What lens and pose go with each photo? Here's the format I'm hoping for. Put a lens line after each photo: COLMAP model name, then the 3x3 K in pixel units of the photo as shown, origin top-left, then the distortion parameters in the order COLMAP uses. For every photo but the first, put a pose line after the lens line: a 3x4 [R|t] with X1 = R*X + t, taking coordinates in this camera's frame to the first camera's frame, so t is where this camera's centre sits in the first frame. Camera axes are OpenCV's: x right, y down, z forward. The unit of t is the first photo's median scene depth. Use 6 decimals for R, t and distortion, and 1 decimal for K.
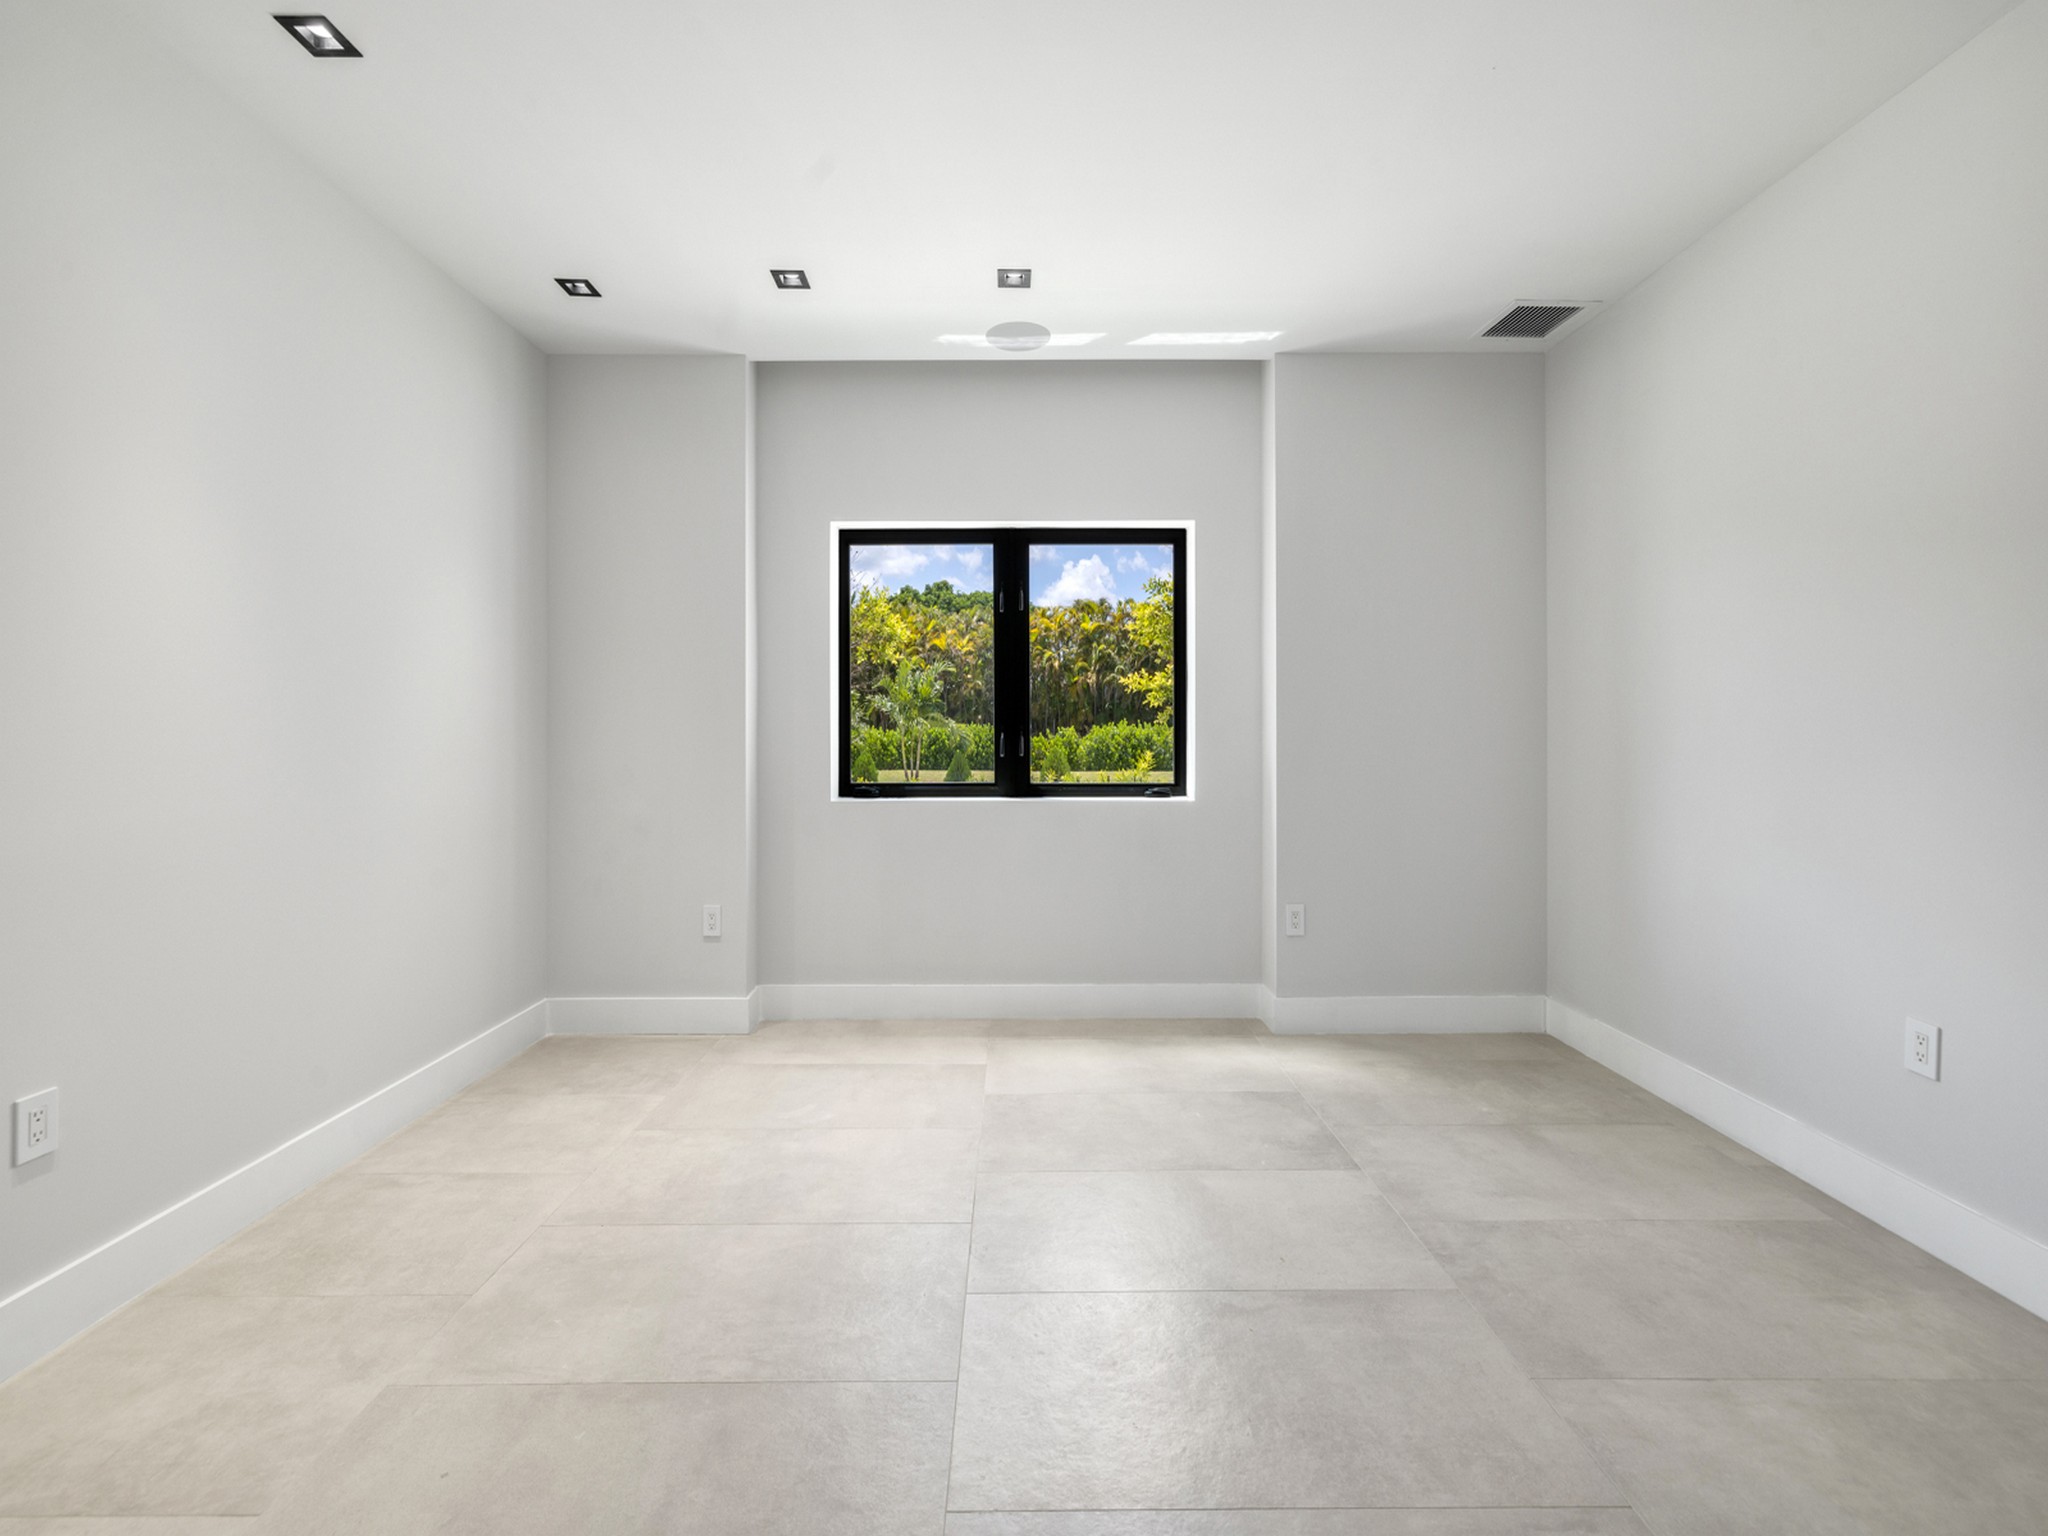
lens RADIAL K [[877.5, 0, 1032.2], [0, 877.5, 749.1], [0, 0, 1]] dist [-0.000799, 0.000900]
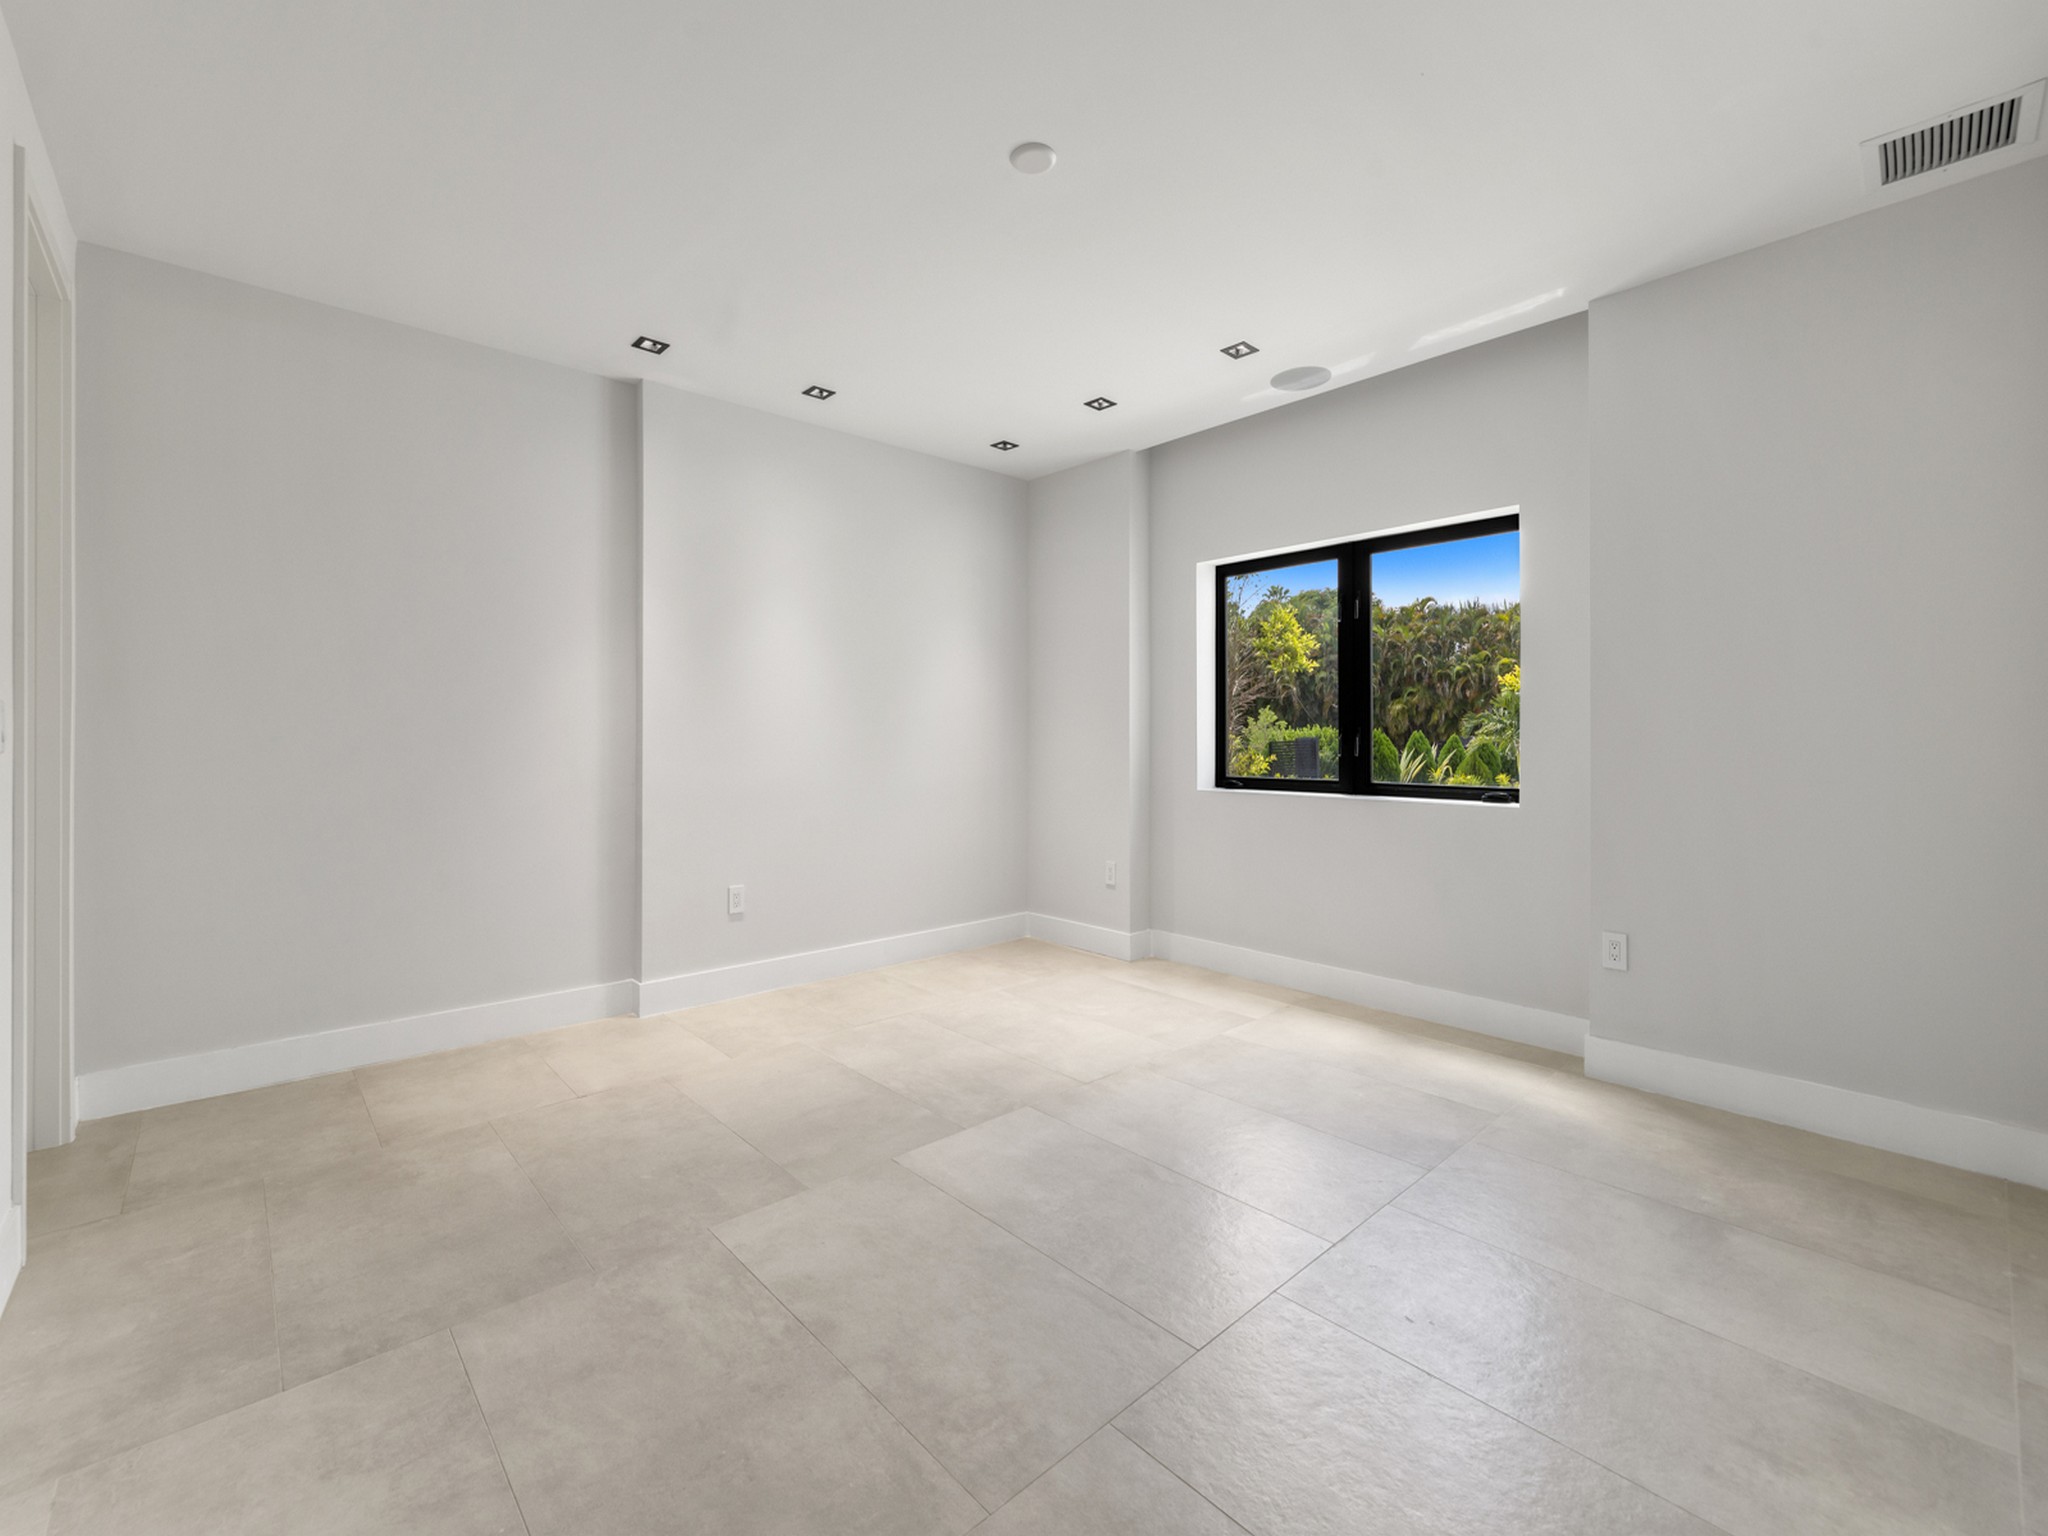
lens RADIAL K [[877.5, 0, 1017.2], [0, 877.5, 759.2], [0, 0, 1]] dist [-0.000799, 0.000900]
pose [[0.670816, 0.021108, -0.741324, 0.542675], [-0.011232, 0.999769, 0.018303, -0.003316], [0.741539, -0.003951, 0.670898, -0.015203]]
